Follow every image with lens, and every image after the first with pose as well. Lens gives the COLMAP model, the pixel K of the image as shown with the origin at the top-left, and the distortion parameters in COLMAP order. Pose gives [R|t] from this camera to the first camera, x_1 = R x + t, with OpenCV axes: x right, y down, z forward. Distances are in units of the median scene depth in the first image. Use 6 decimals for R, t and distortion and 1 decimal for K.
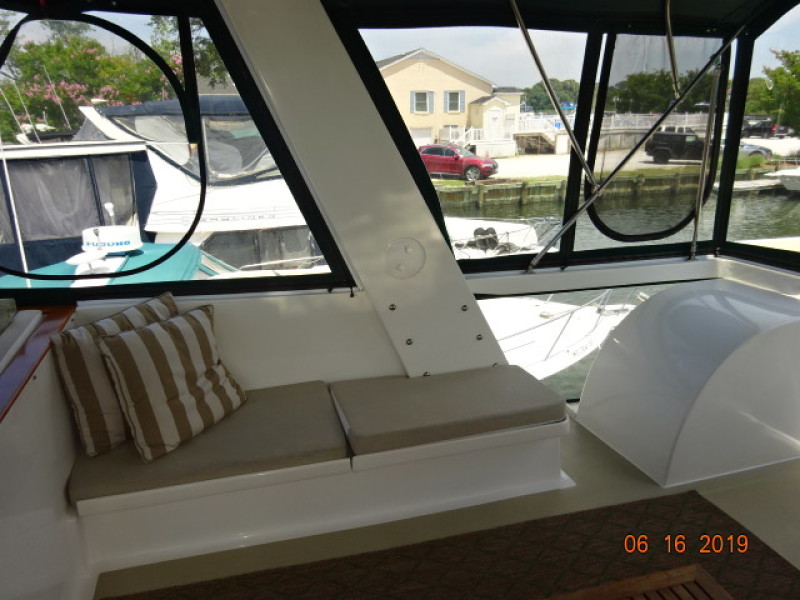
lens RADIAL K [[587.8, 0, 392.8], [0, 587.8, 298.4], [0, 0, 1]] dist [0.003260, -0.001884]
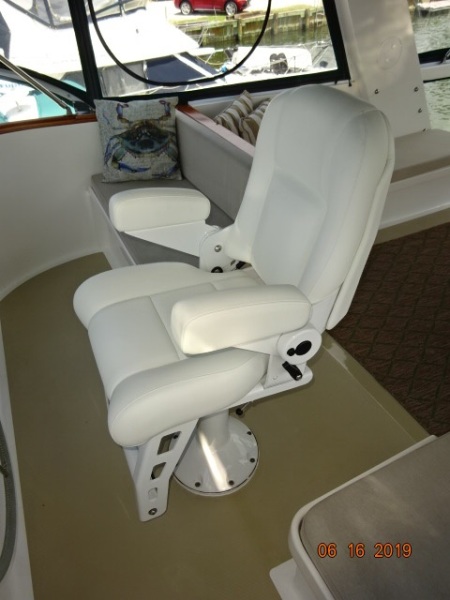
lens RADIAL K [[440.9, 0, 216.9], [0, 440.9, 300.2], [0, 0, 1]] dist [0.003260, -0.001884]
pose [[0.985883, -0.132890, 0.101858, -0.096109], [0.087436, 0.927416, 0.363668, 0.010400], [-0.142793, -0.349628, 0.925943, -0.027448]]
